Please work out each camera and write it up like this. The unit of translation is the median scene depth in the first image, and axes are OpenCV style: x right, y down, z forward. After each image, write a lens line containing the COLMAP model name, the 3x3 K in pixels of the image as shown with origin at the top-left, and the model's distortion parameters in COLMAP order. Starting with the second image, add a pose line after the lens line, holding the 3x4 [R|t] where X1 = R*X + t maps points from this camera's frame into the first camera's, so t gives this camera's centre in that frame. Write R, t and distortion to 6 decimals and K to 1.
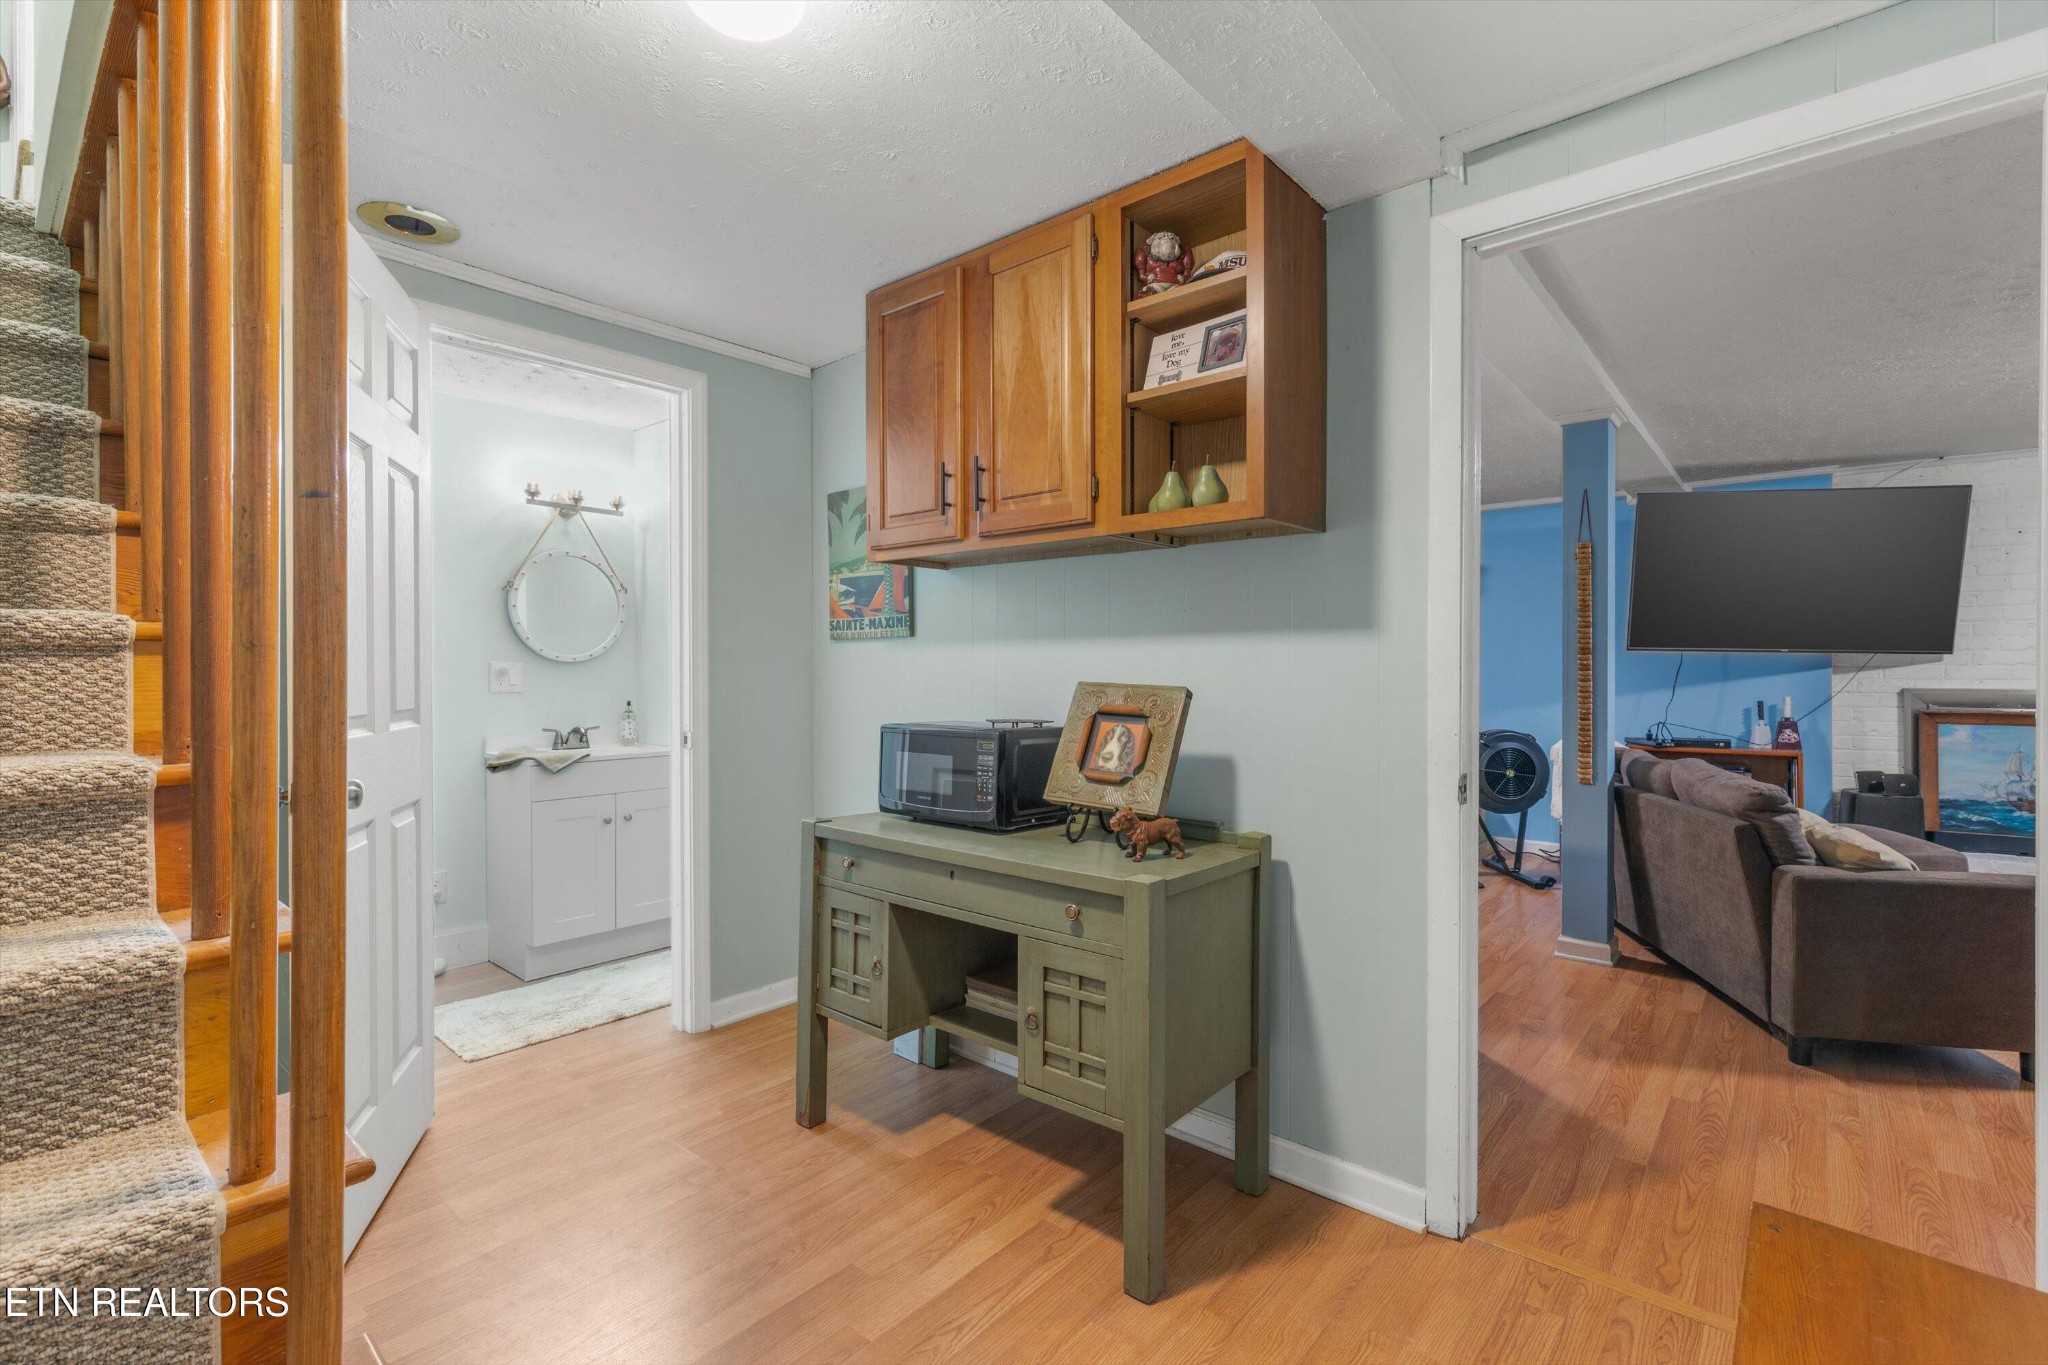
lens RADIAL K [[920.4, 0, 1050.4], [0, 920.4, 679.7], [0, 0, 1]] dist [0.001908, 0.000124]
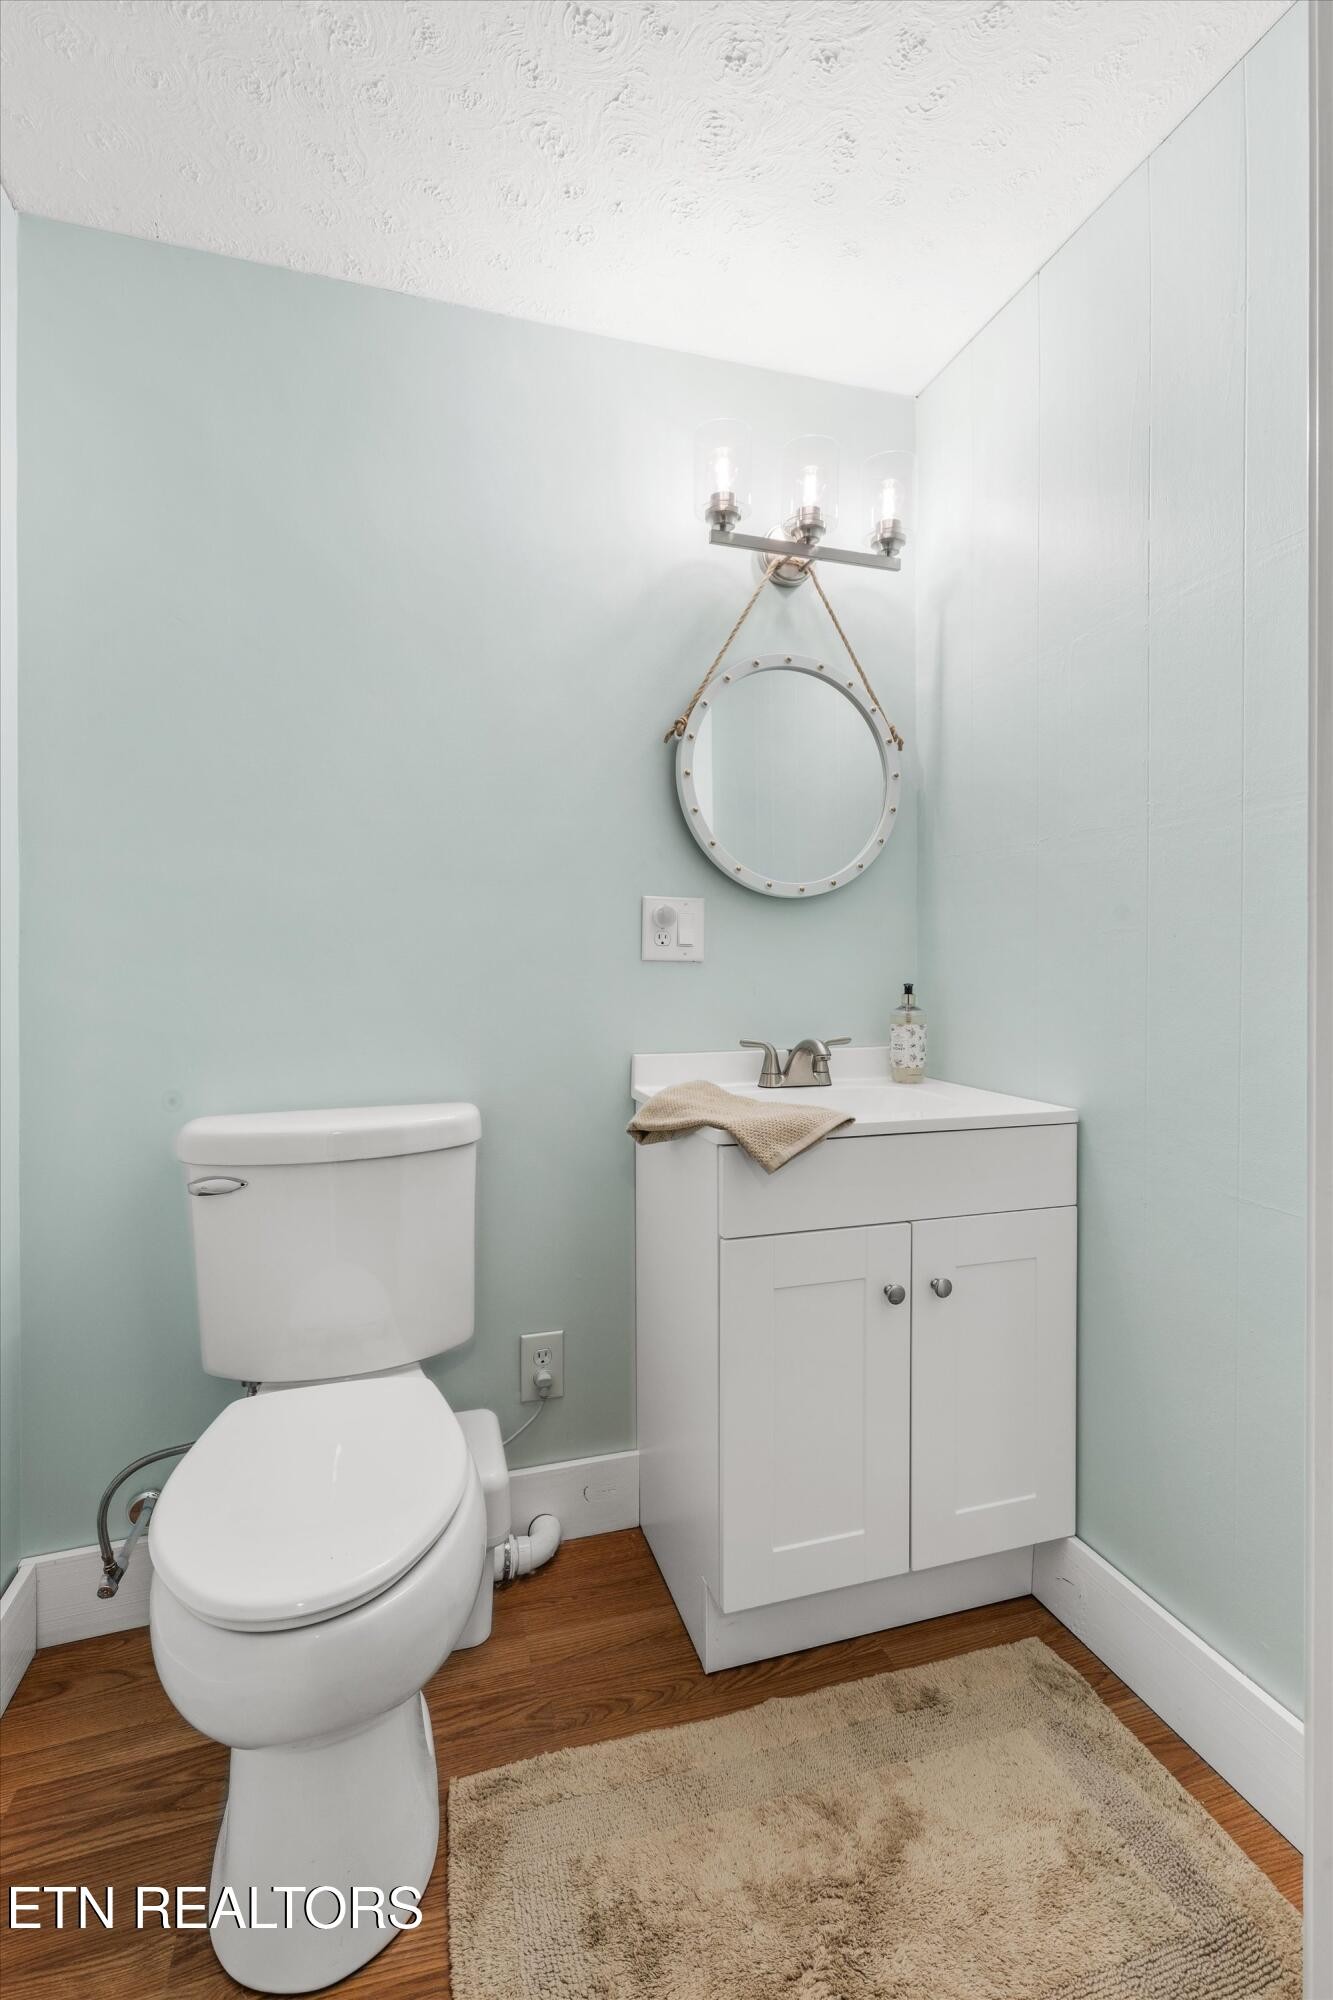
lens RADIAL K [[917.2, 0, 666.5], [0, 917.2, 1000.0], [0, 0, 1]] dist [0.019584, 0.000124]
pose [[0.837375, 0.008865, -0.546556, -0.337356], [0.001361, 0.999832, 0.018301, 0.024549], [0.546627, -0.016069, 0.837222, 0.605660]]
